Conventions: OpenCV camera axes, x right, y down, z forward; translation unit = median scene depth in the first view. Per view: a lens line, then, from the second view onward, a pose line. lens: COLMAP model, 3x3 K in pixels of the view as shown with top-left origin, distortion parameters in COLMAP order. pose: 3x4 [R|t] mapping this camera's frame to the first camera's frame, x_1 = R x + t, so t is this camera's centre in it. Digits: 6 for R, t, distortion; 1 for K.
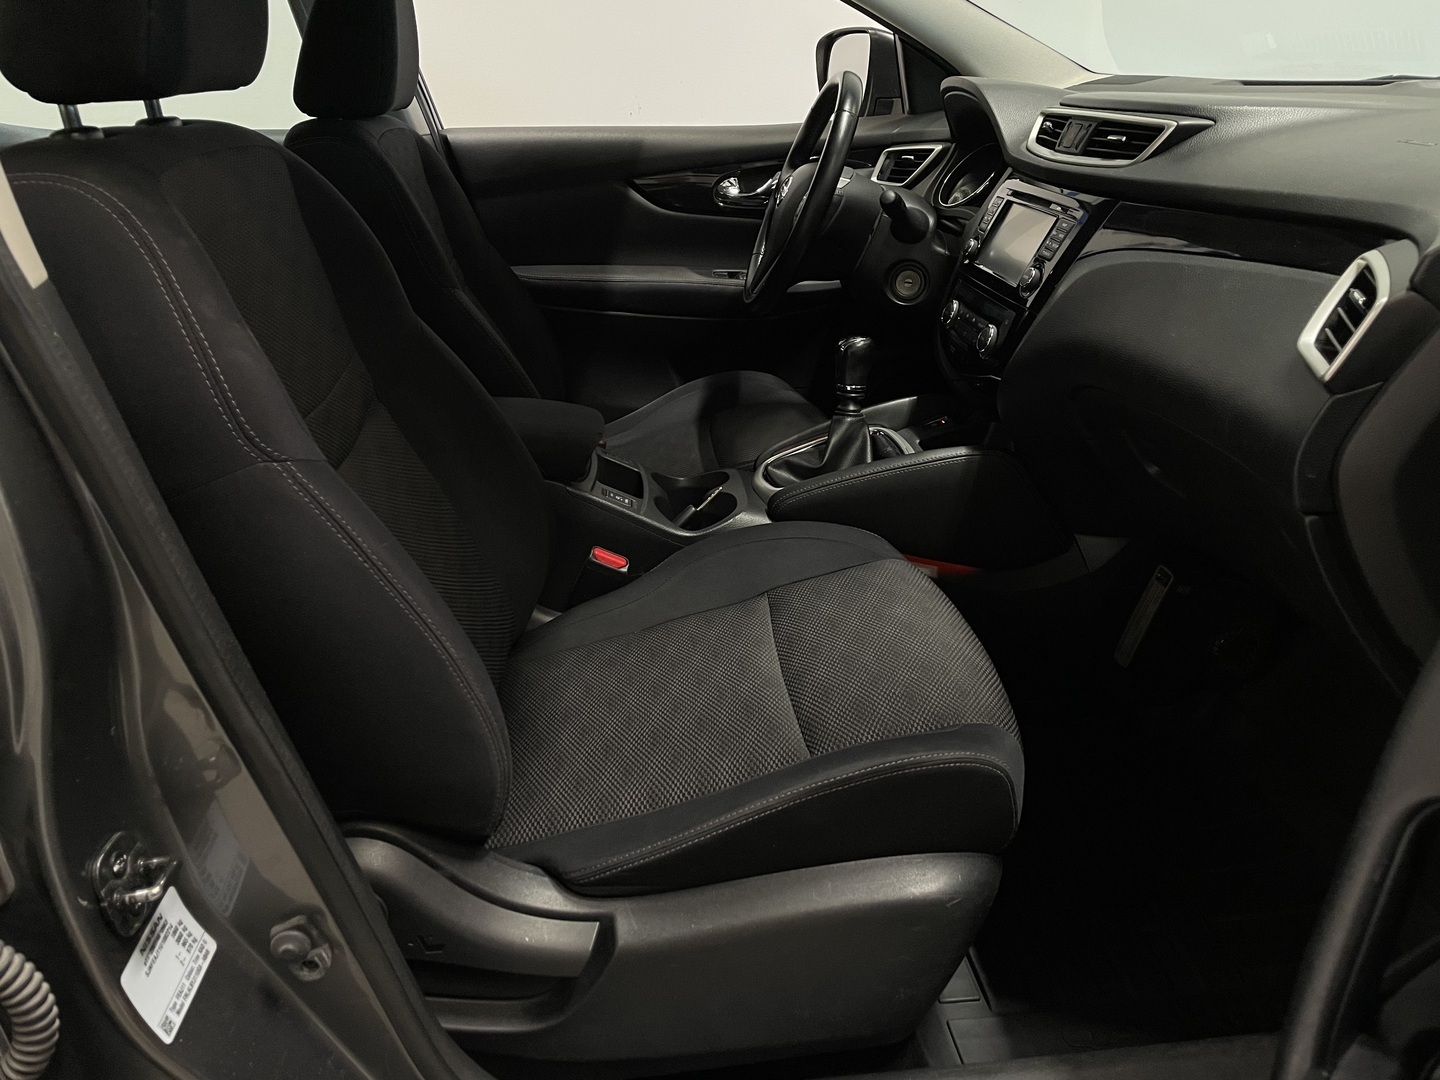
lens RADIAL K [[1081.8, 0, 720.0], [0, 1081.8, 540.0], [0, 0, 1]] dist [0.076840, -0.108084]
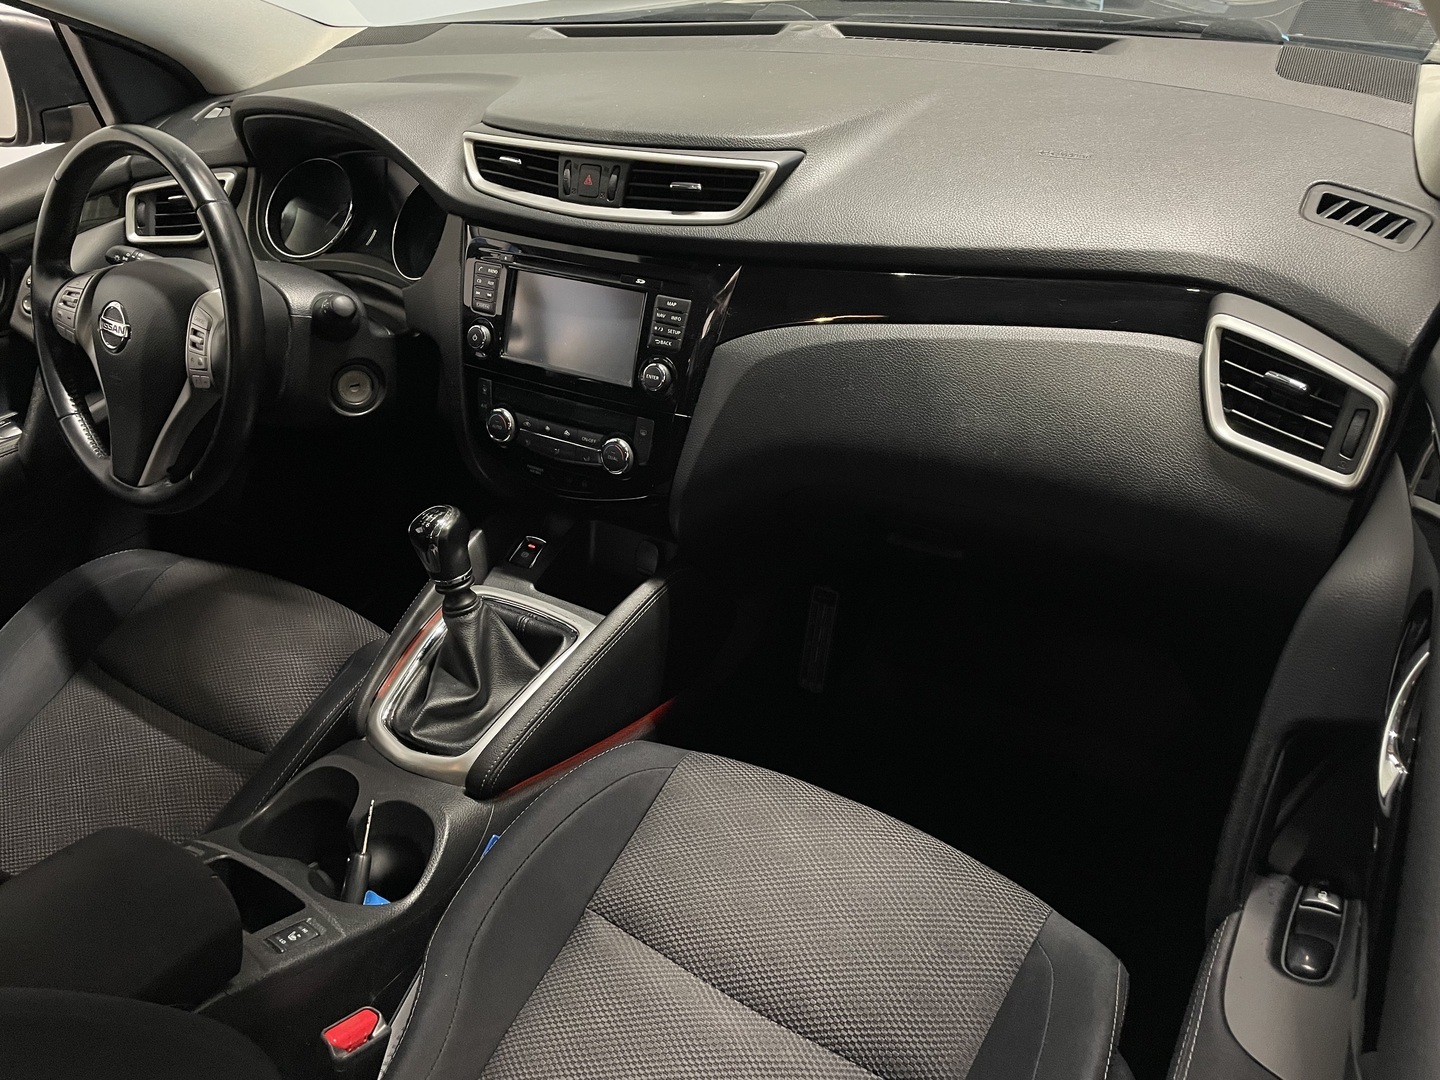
lens RADIAL K [[1081.8, 0, 720.0], [0, 1081.8, 540.0], [0, 0, 1]] dist [0.076840, -0.108084]
pose [[0.627080, -0.460711, 0.628105, -0.225796], [0.373713, 0.885421, 0.276347, -0.314332], [-0.683454, 0.061440, 0.727403, 0.371638]]
